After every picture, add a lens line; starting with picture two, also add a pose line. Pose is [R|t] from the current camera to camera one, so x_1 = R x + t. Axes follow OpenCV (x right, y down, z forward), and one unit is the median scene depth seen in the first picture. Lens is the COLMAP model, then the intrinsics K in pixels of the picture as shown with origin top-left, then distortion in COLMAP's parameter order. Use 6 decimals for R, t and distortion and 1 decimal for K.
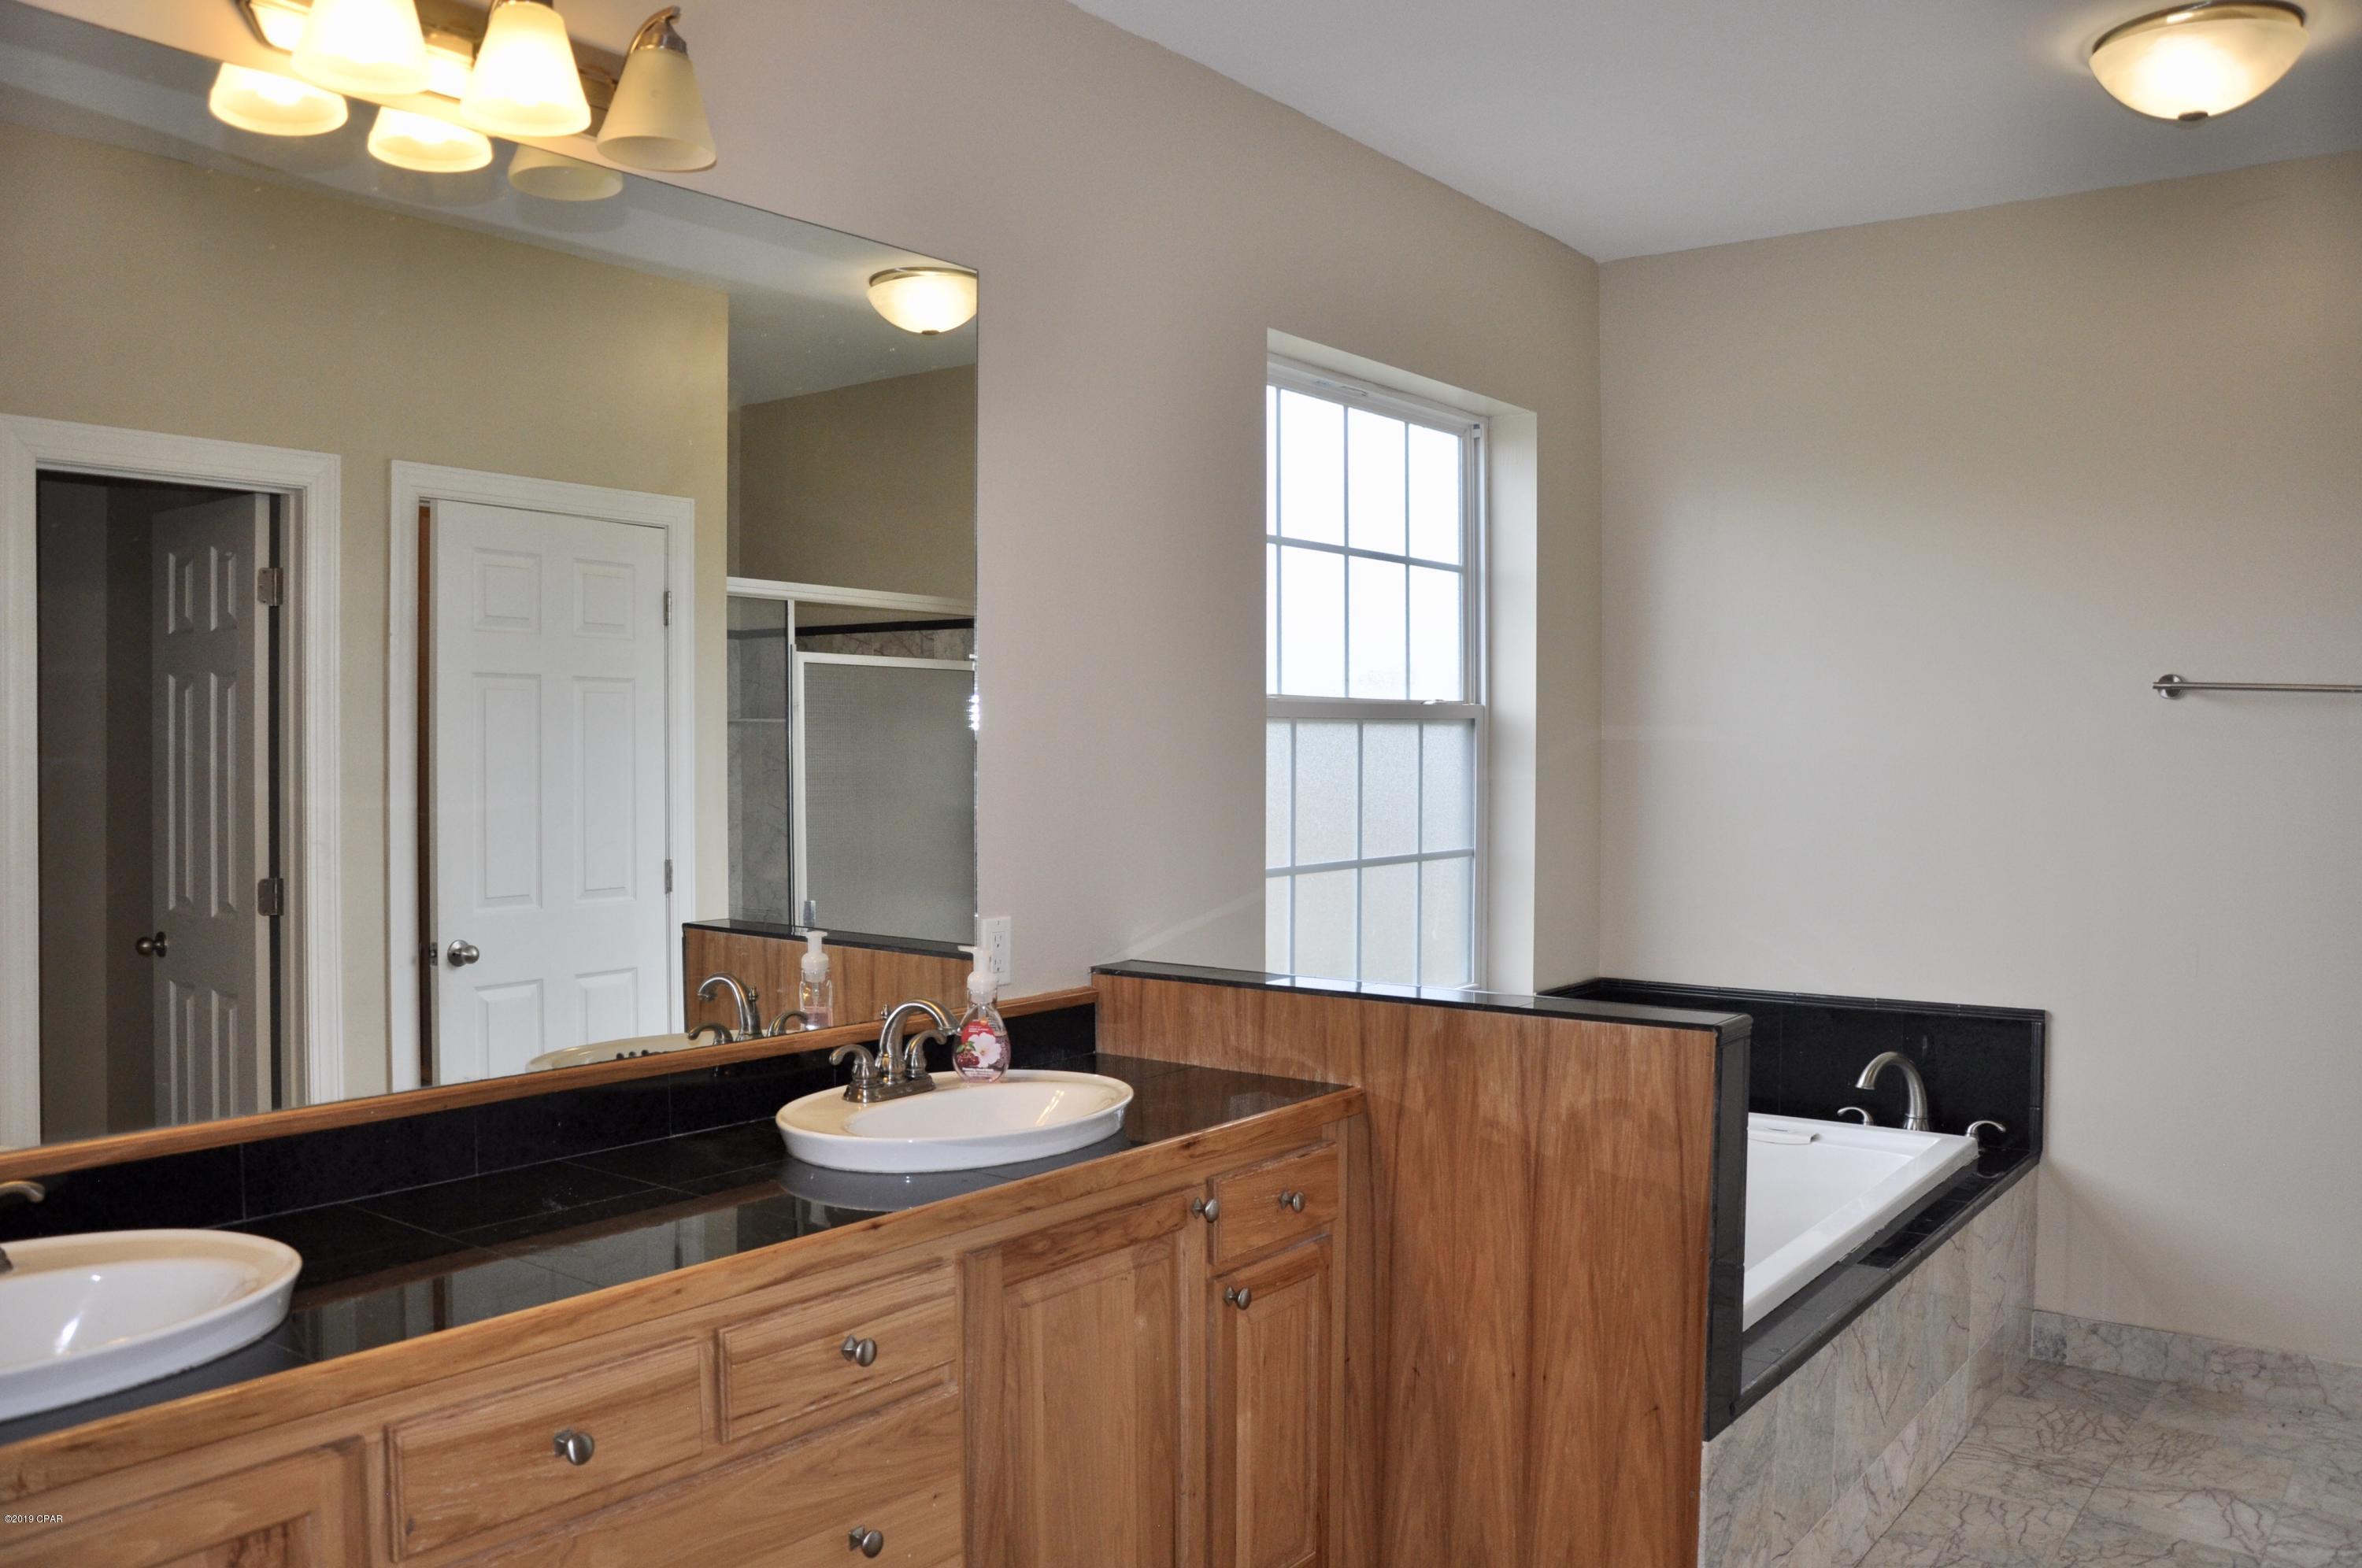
lens RADIAL K [[1873.2, 0, 1181.0], [0, 1873.2, 784.0], [0, 0, 1]] dist [-0.172249, 0.139704]
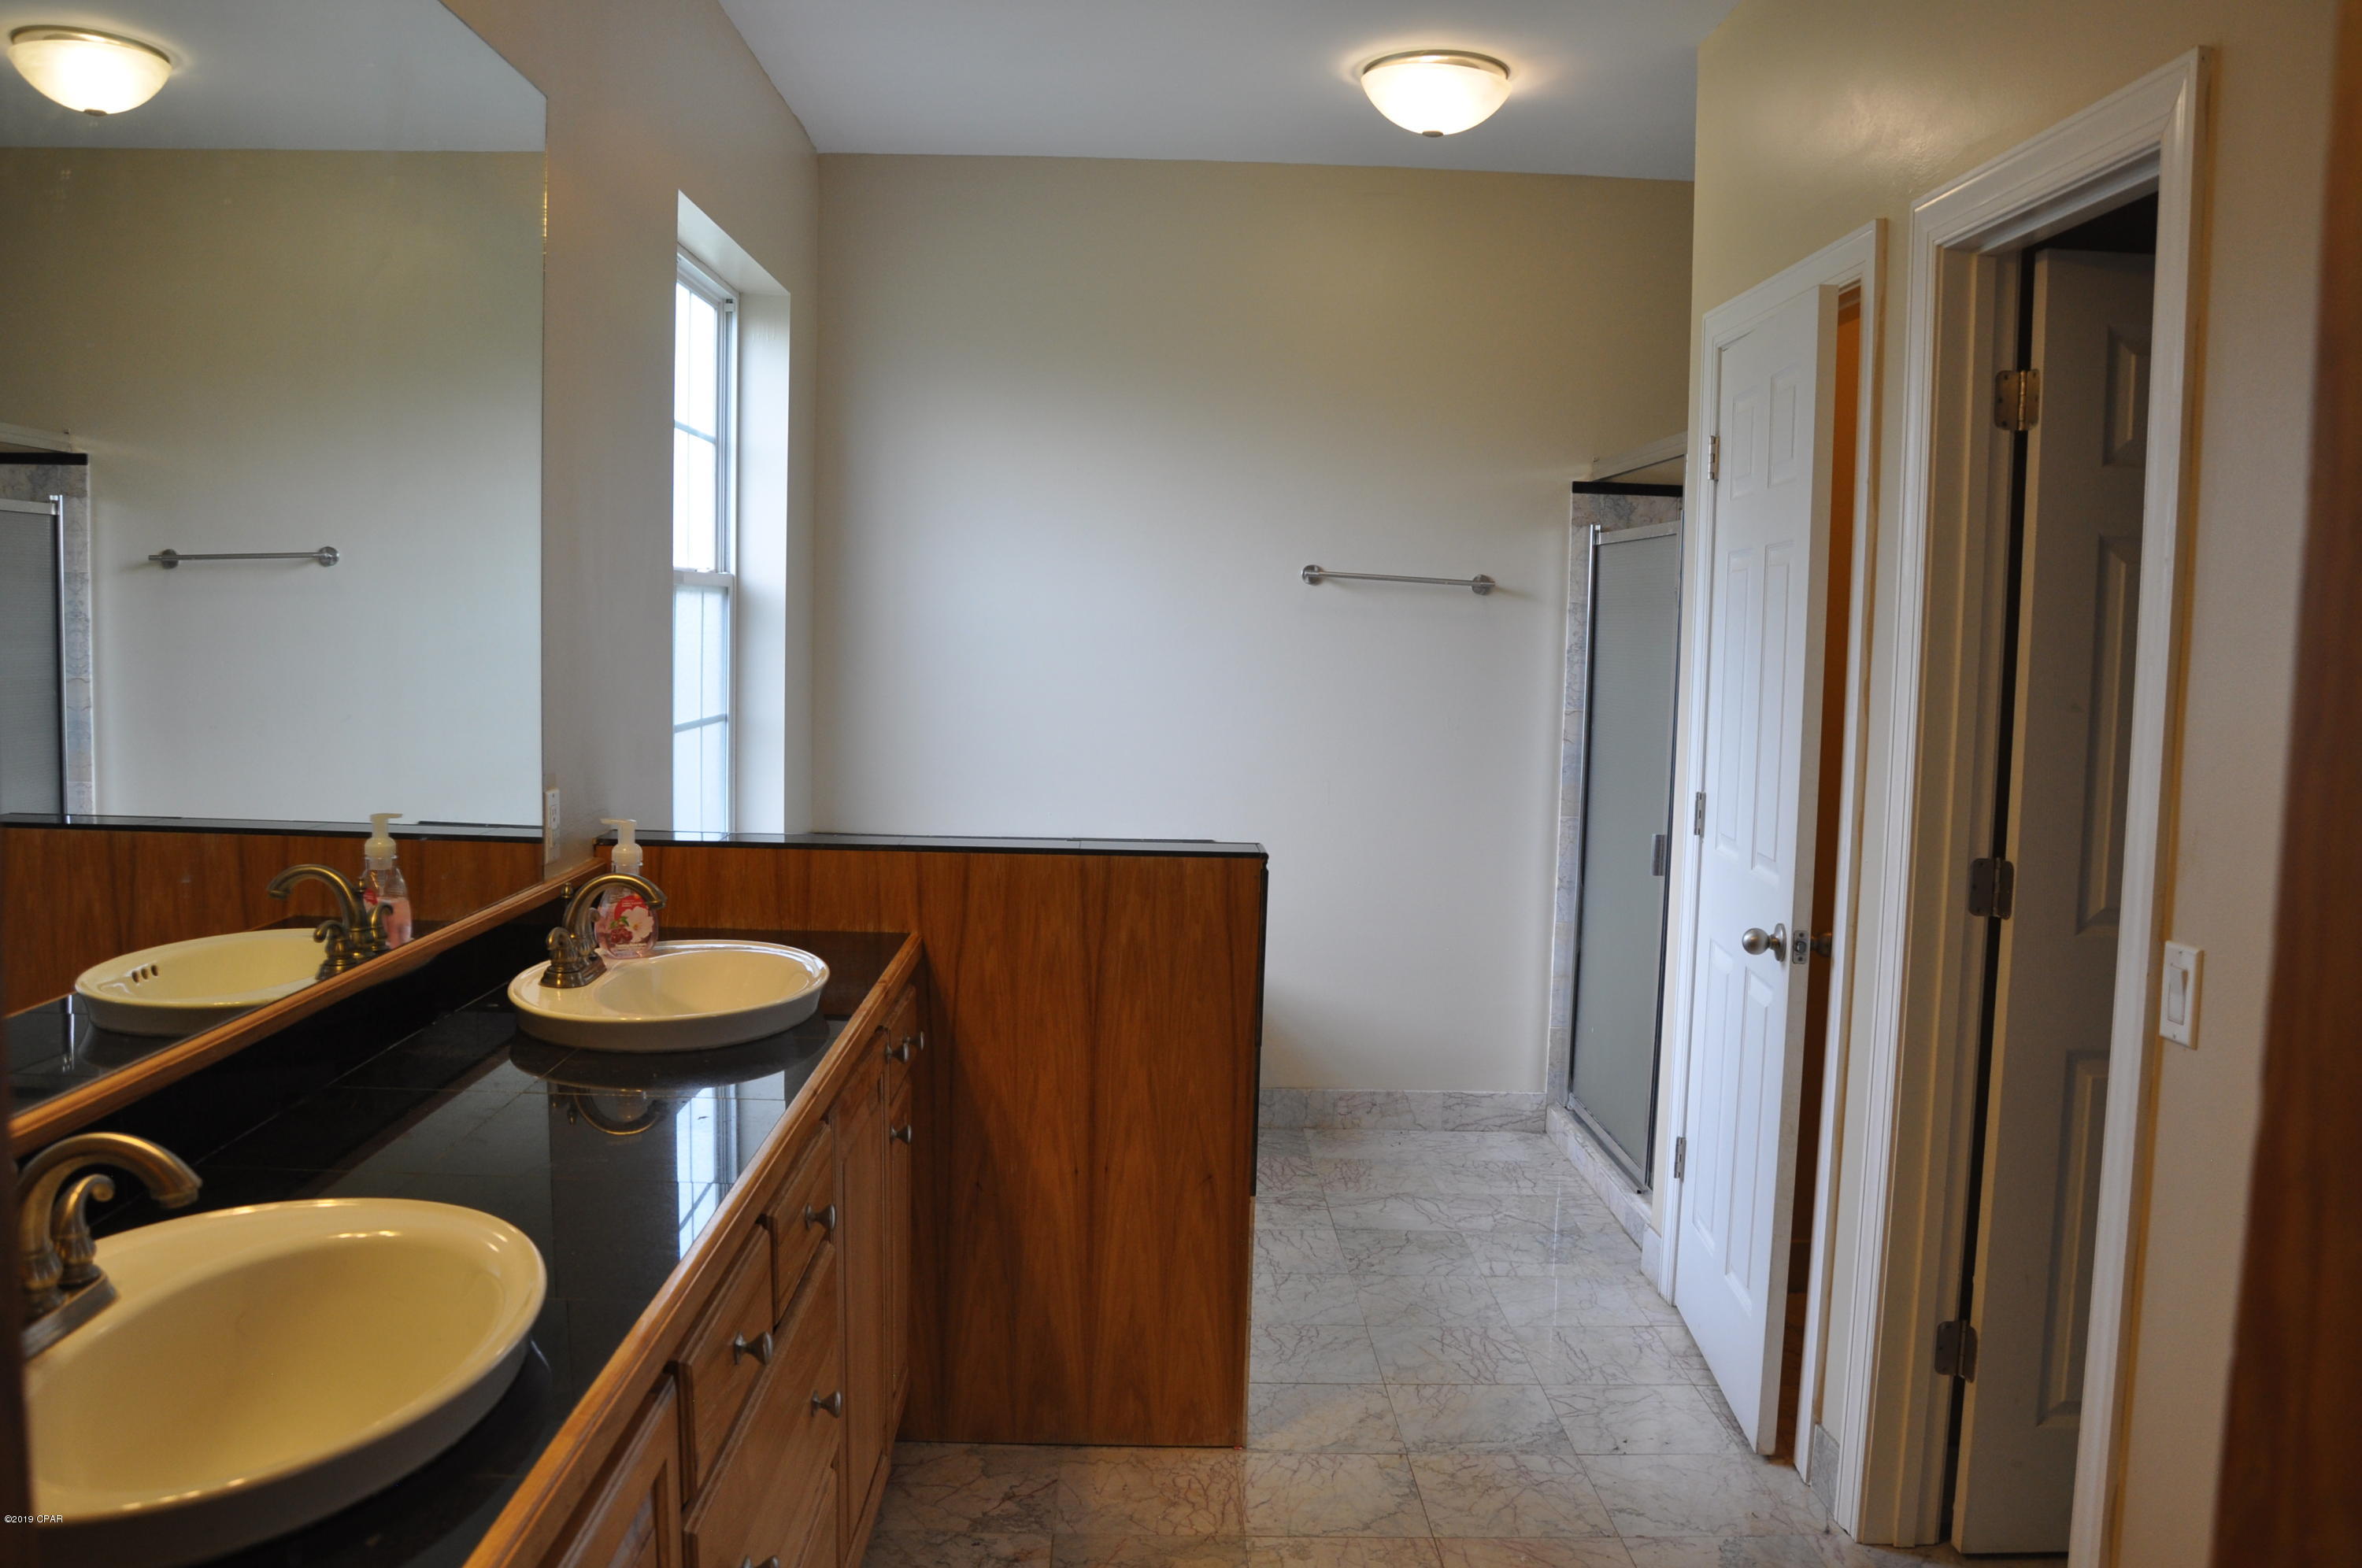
lens RADIAL K [[1830.7, 0, 1181.0], [0, 1830.7, 784.0], [0, 0, 1]] dist [-0.152875, 0.129314]
pose [[0.783242, -0.038522, 0.620523, -0.443969], [-0.007738, 0.997397, 0.071685, 0.000201], [-0.621669, -0.060948, 0.780905, 0.088900]]
